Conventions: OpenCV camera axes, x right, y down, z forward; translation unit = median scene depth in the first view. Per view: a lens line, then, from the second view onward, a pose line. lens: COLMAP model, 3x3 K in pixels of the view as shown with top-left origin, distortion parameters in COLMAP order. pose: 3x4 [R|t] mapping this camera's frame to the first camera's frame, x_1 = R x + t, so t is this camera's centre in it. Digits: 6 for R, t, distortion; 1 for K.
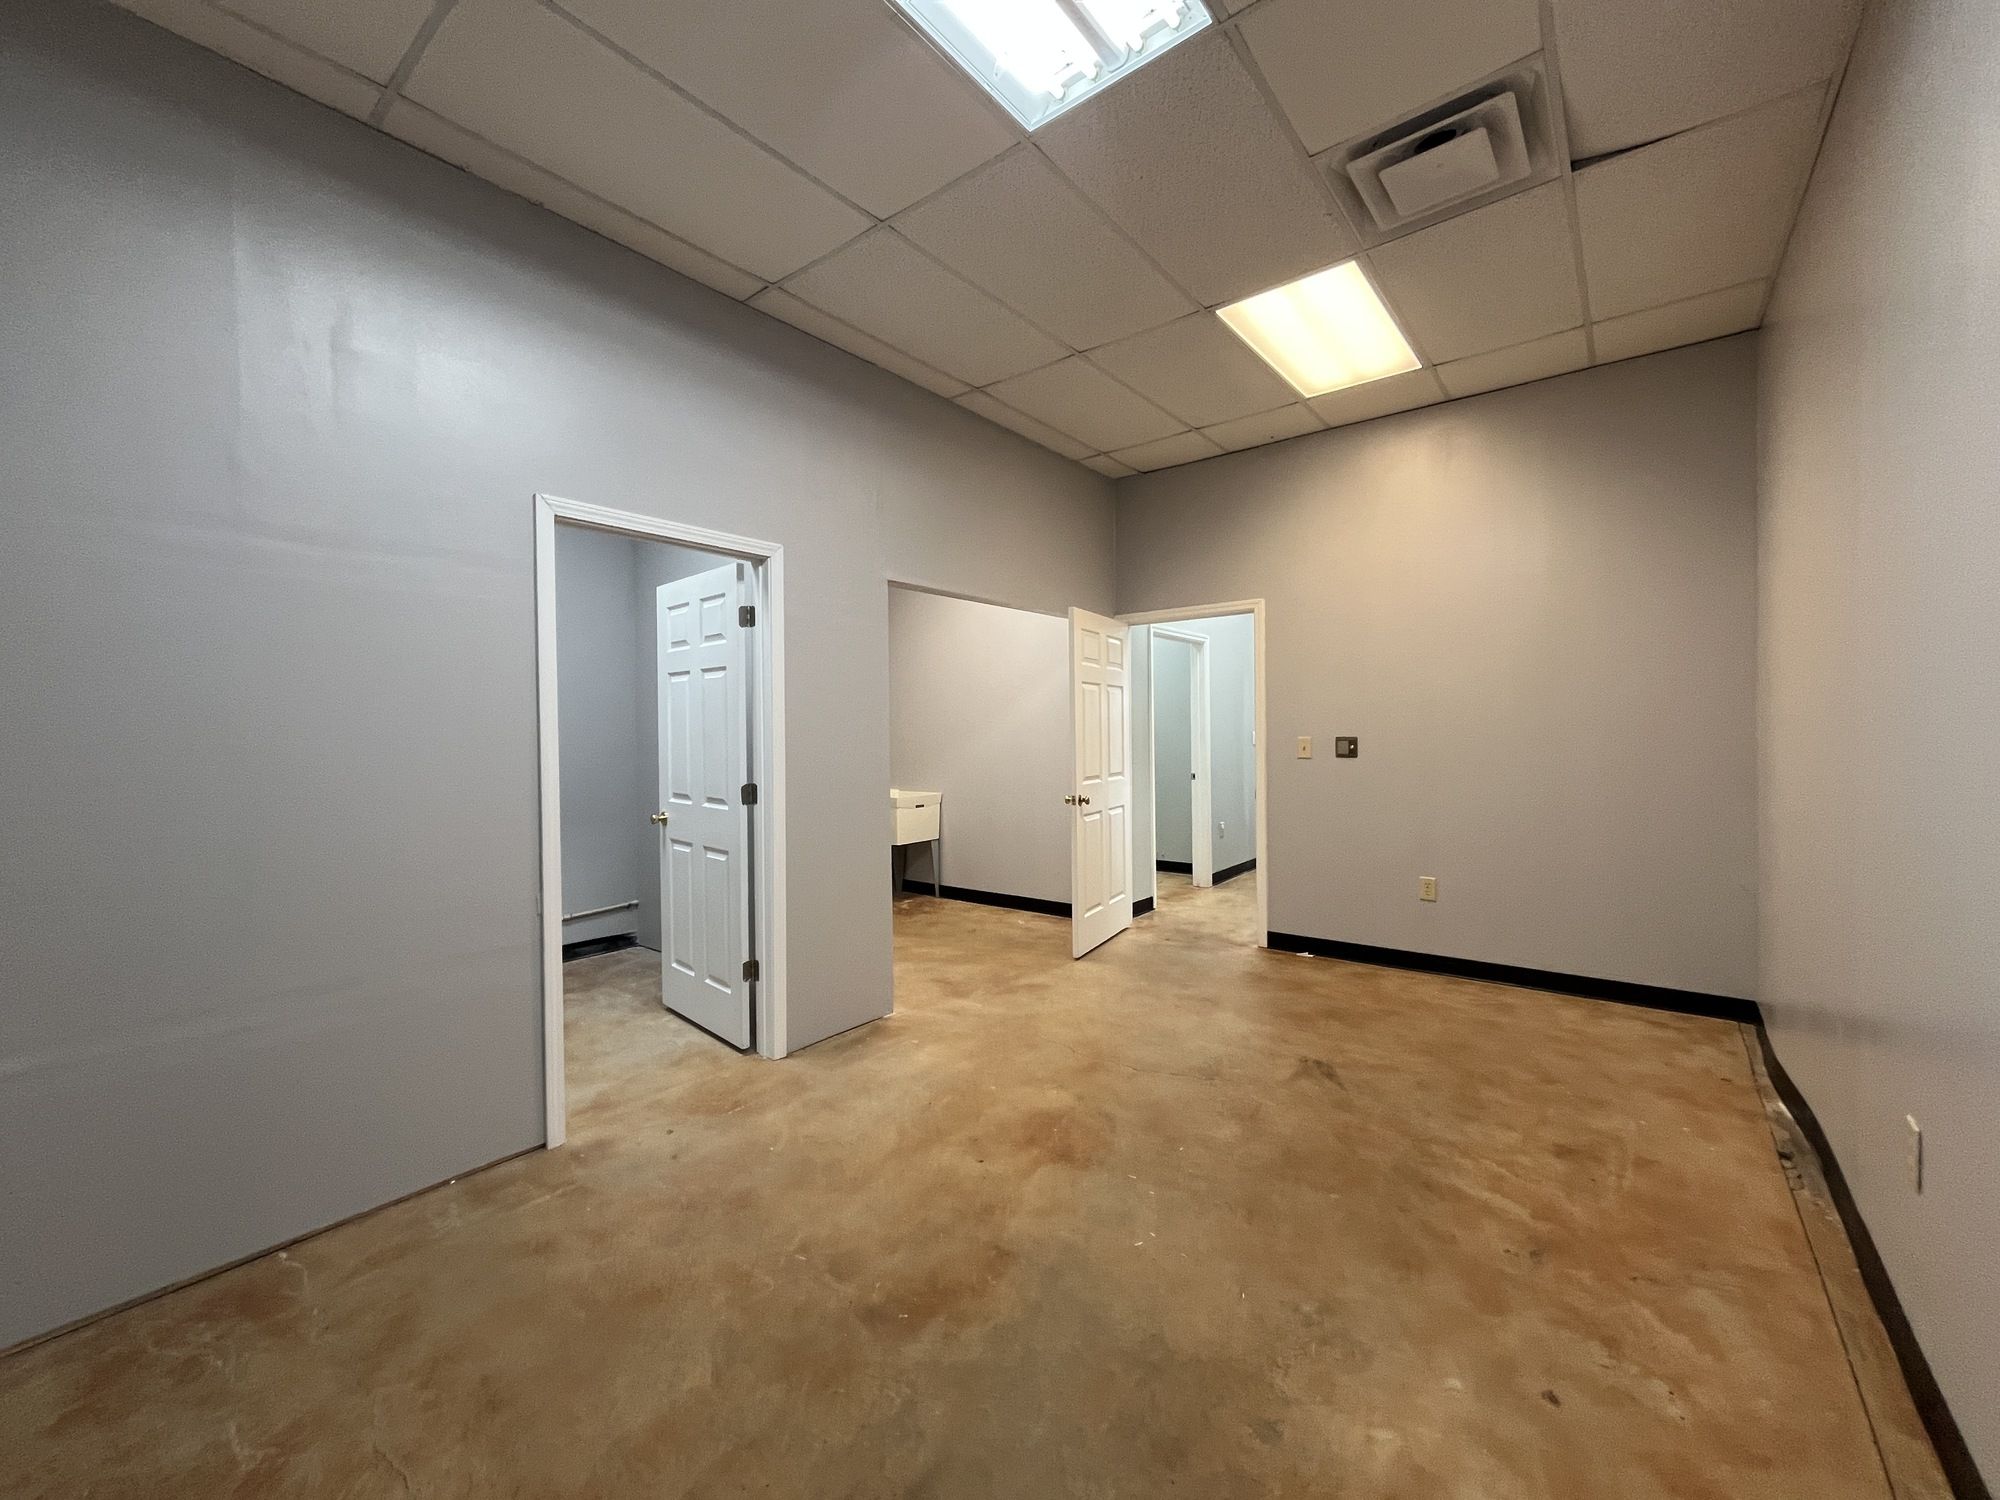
lens RADIAL K [[804.8, 0, 997.3], [0, 804.8, 747.1], [0, 0, 1]] dist [-0.000372, -0.000021]
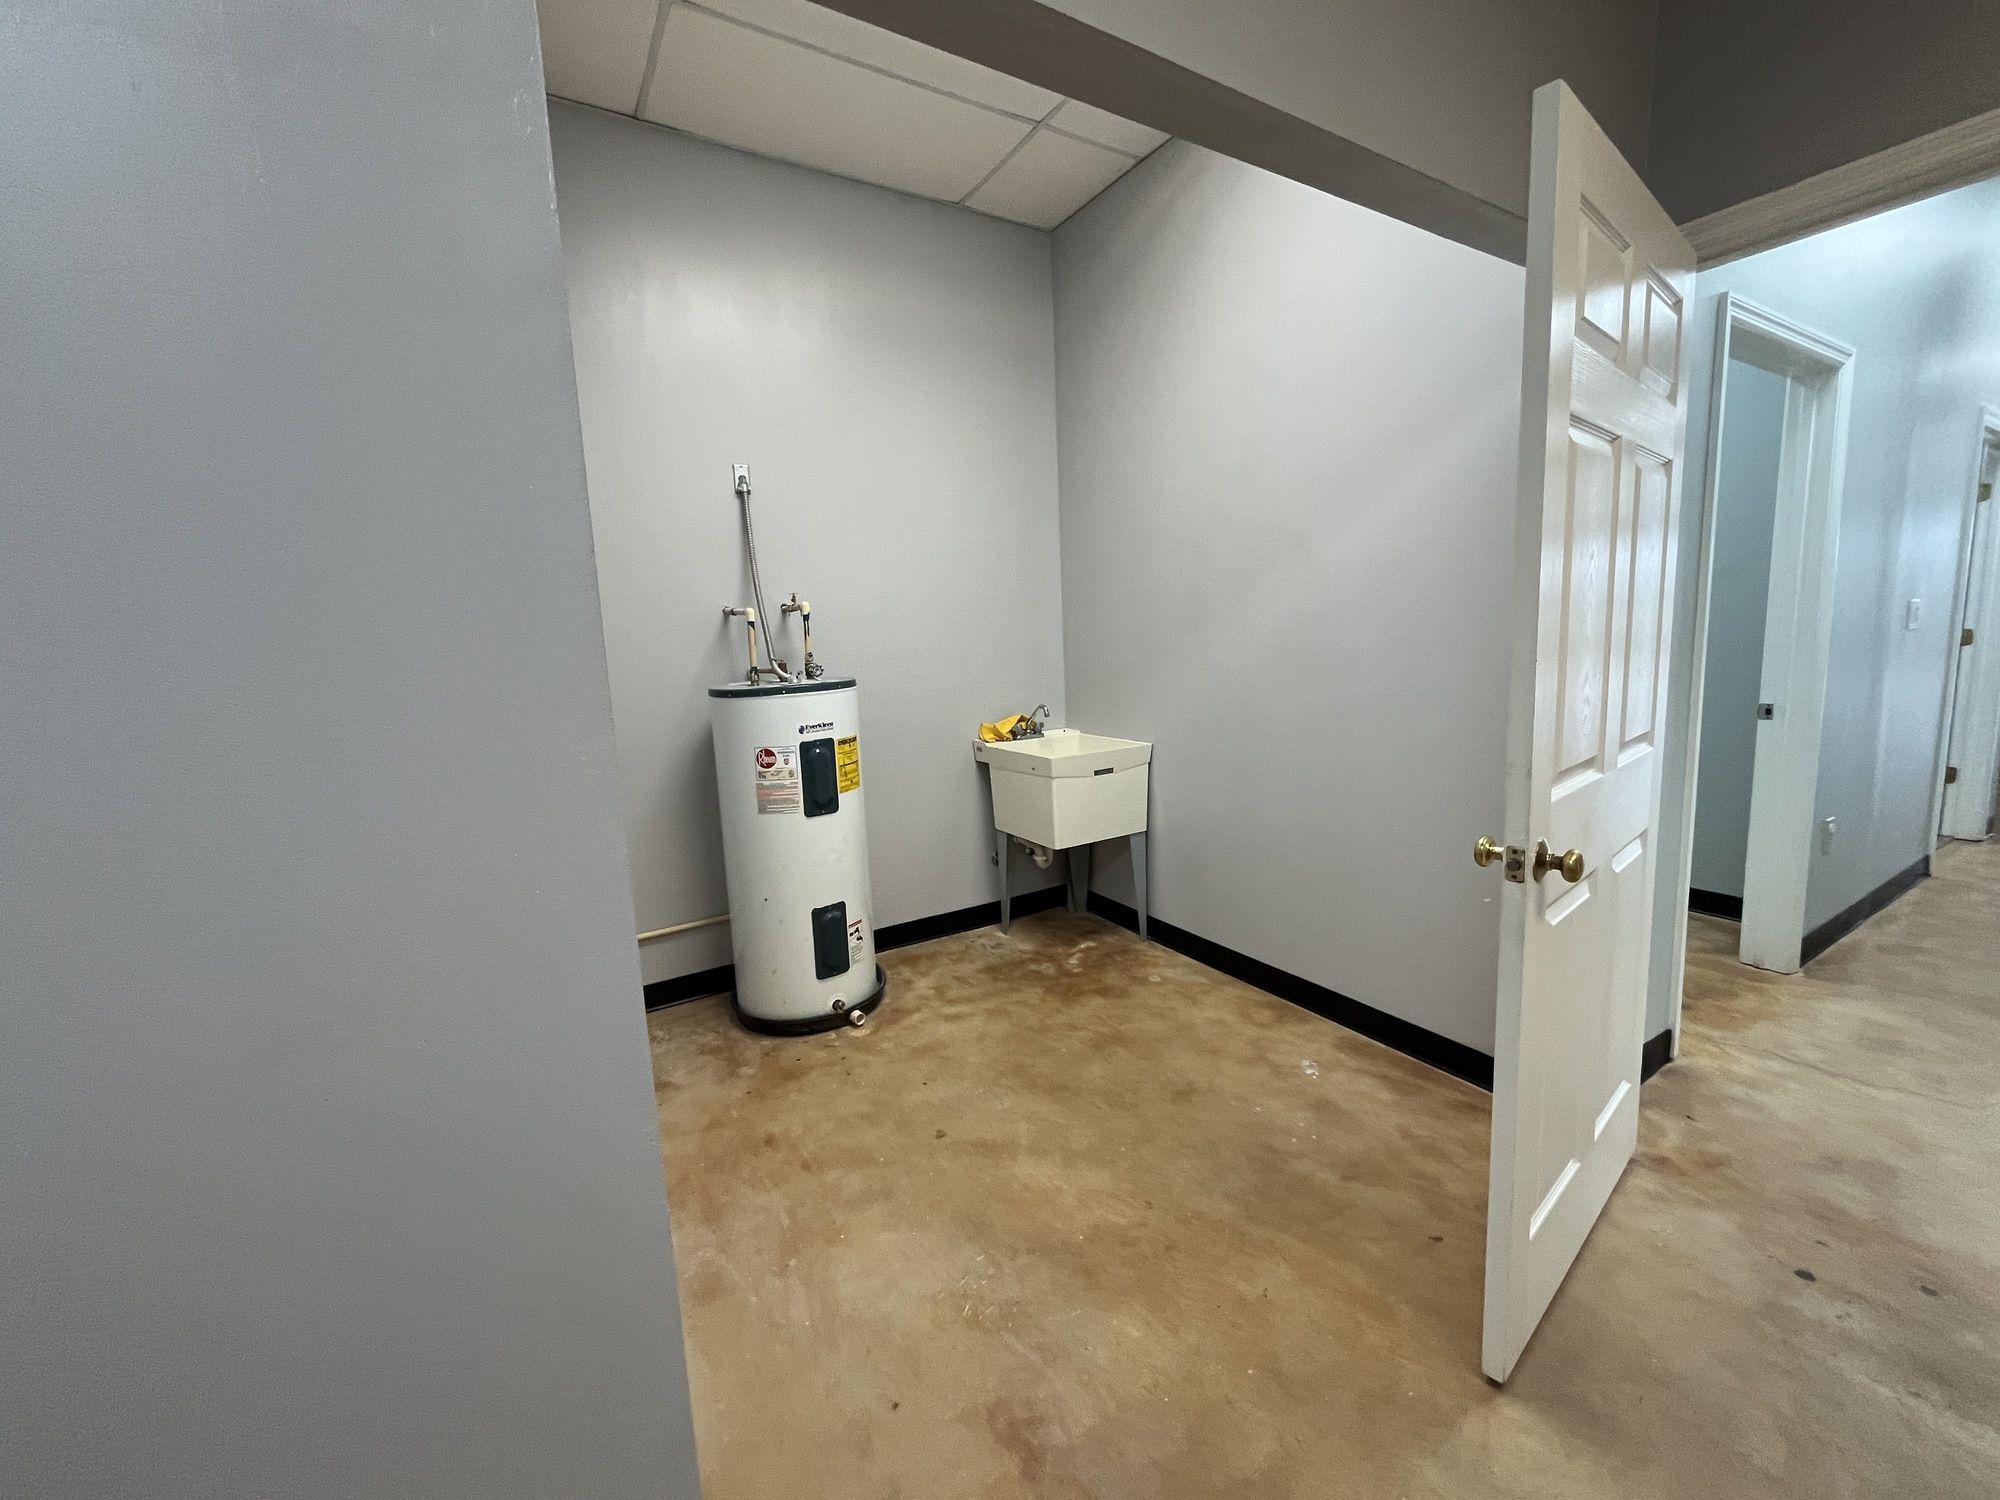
lens RADIAL K [[804.8, 0, 996.0], [0, 804.8, 742.6], [0, 0, 1]] dist [-0.000372, -0.000021]
pose [[0.936302, 0.018558, -0.350704, 0.019552], [0.026166, 0.992141, 0.122357, -0.009431], [0.350219, -0.123740, 0.928458, 0.535640]]
